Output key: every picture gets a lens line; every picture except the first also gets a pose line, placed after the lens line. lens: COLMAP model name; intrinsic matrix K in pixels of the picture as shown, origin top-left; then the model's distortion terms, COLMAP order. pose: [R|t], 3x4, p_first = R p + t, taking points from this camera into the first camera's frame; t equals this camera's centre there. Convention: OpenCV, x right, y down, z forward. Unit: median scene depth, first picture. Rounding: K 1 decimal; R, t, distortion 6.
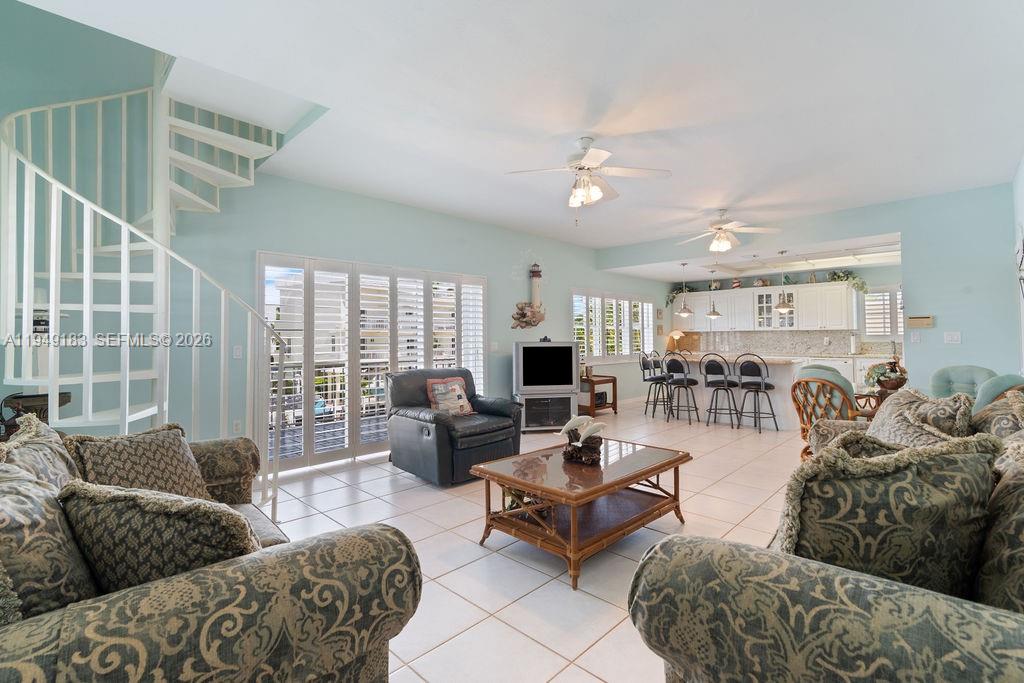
lens RADIAL K [[473.6, 0, 511.6], [0, 473.6, 323.7], [0, 0, 1]] dist [0.001135, 0.000162]
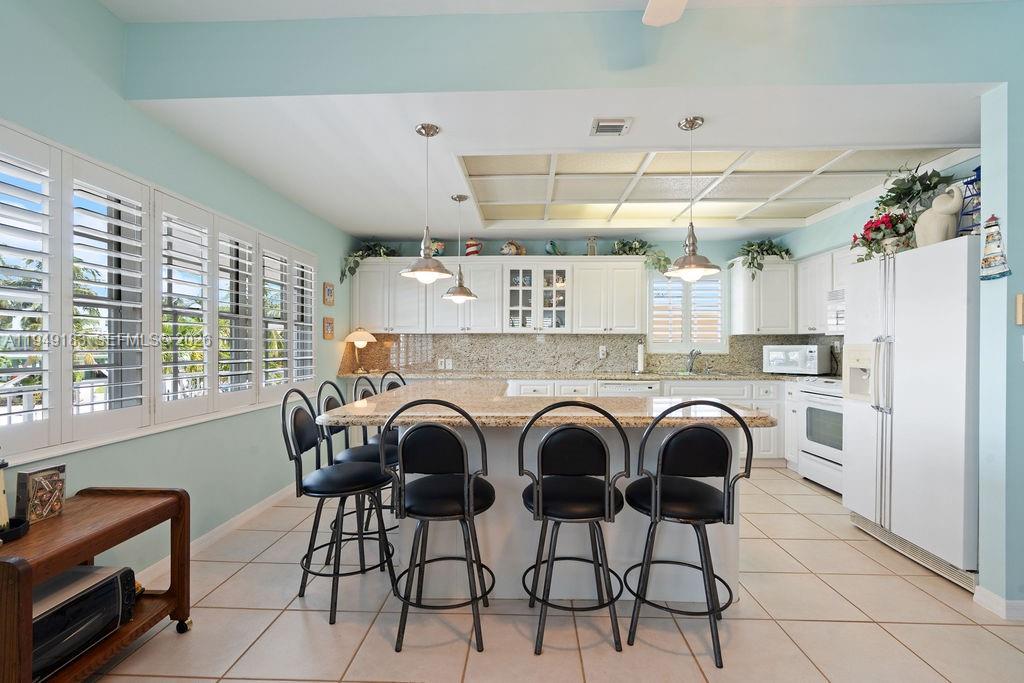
lens RADIAL K [[462.9, 0, 510.2], [0, 462.9, 346.6], [0, 0, 1]] dist [-0.002927, 0.000108]
pose [[0.745195, 0.005011, 0.666828, 0.173018], [-0.026807, 0.999389, 0.022447, 0.020136], [-0.666308, -0.034604, 0.744874, 0.654402]]
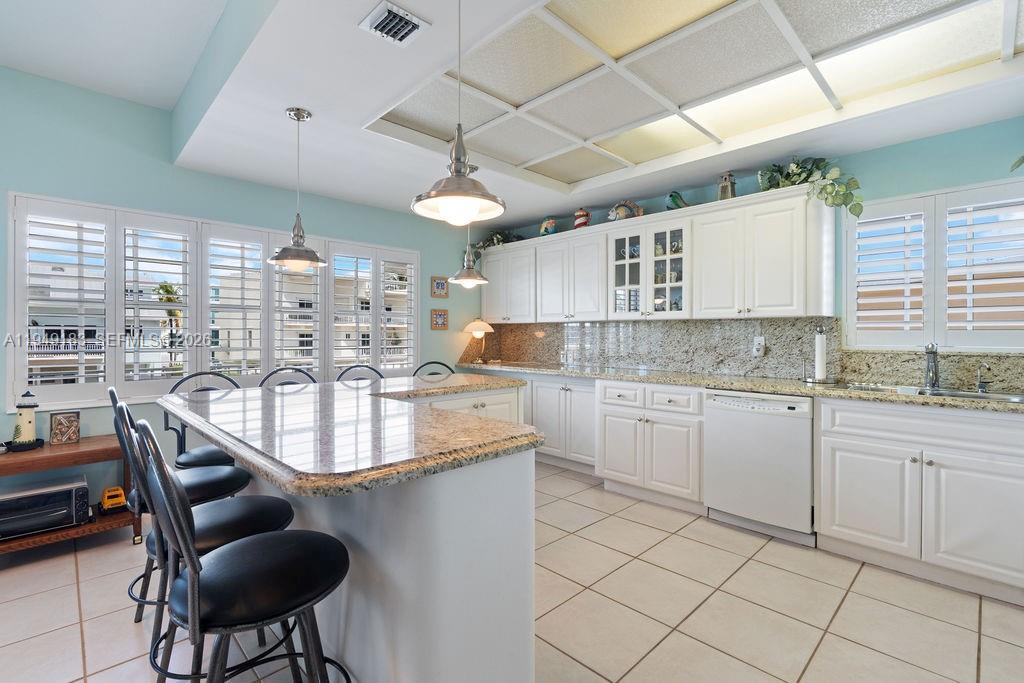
lens RADIAL K [[469.1, 0, 510.4], [0, 469.1, 338.7], [0, 0, 1]] dist [-0.001440, -0.000146]
pose [[0.999490, 0.007899, -0.030953, 0.486140], [-0.006710, 0.999243, 0.038329, 0.017352], [0.031232, -0.038102, 0.998786, 0.621336]]
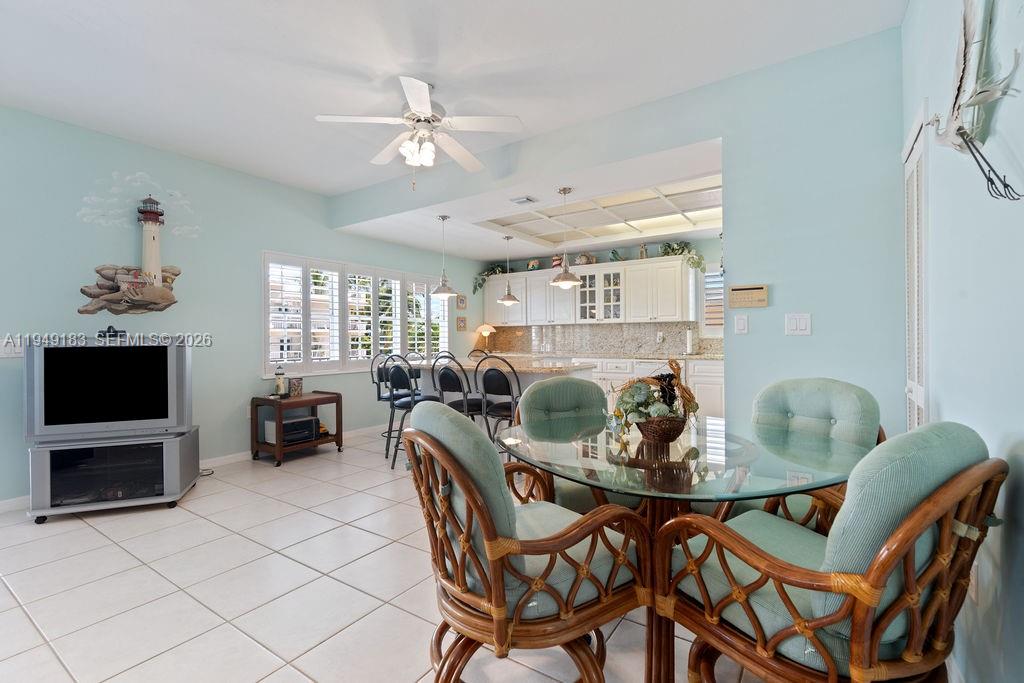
lens RADIAL K [[463.0, 0, 512.0], [0, 463.0, 341.5], [0, 0, 1]] dist [-0.002583, 0.000010]
pose [[0.985179, -0.003987, 0.171485, 0.322417], [-0.001889, 0.999417, 0.034093, 0.019790], [-0.171521, -0.033912, 0.984597, 0.333141]]
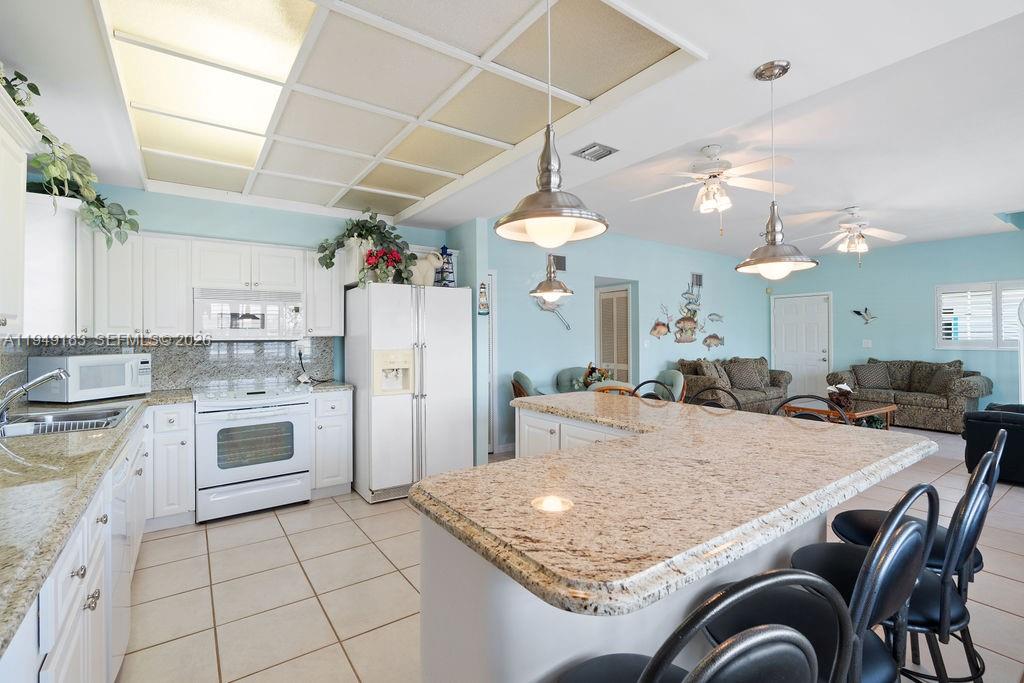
lens RADIAL K [[463.0, 0, 512.0], [0, 463.0, 341.5], [0, 0, 1]] dist [-0.002583, 0.000010]
pose [[-0.982505, 0.014923, 0.185637, 0.425290], [0.009650, 0.999525, -0.029274, 0.025777], [-0.185986, -0.026971, -0.982182, 1.176927]]
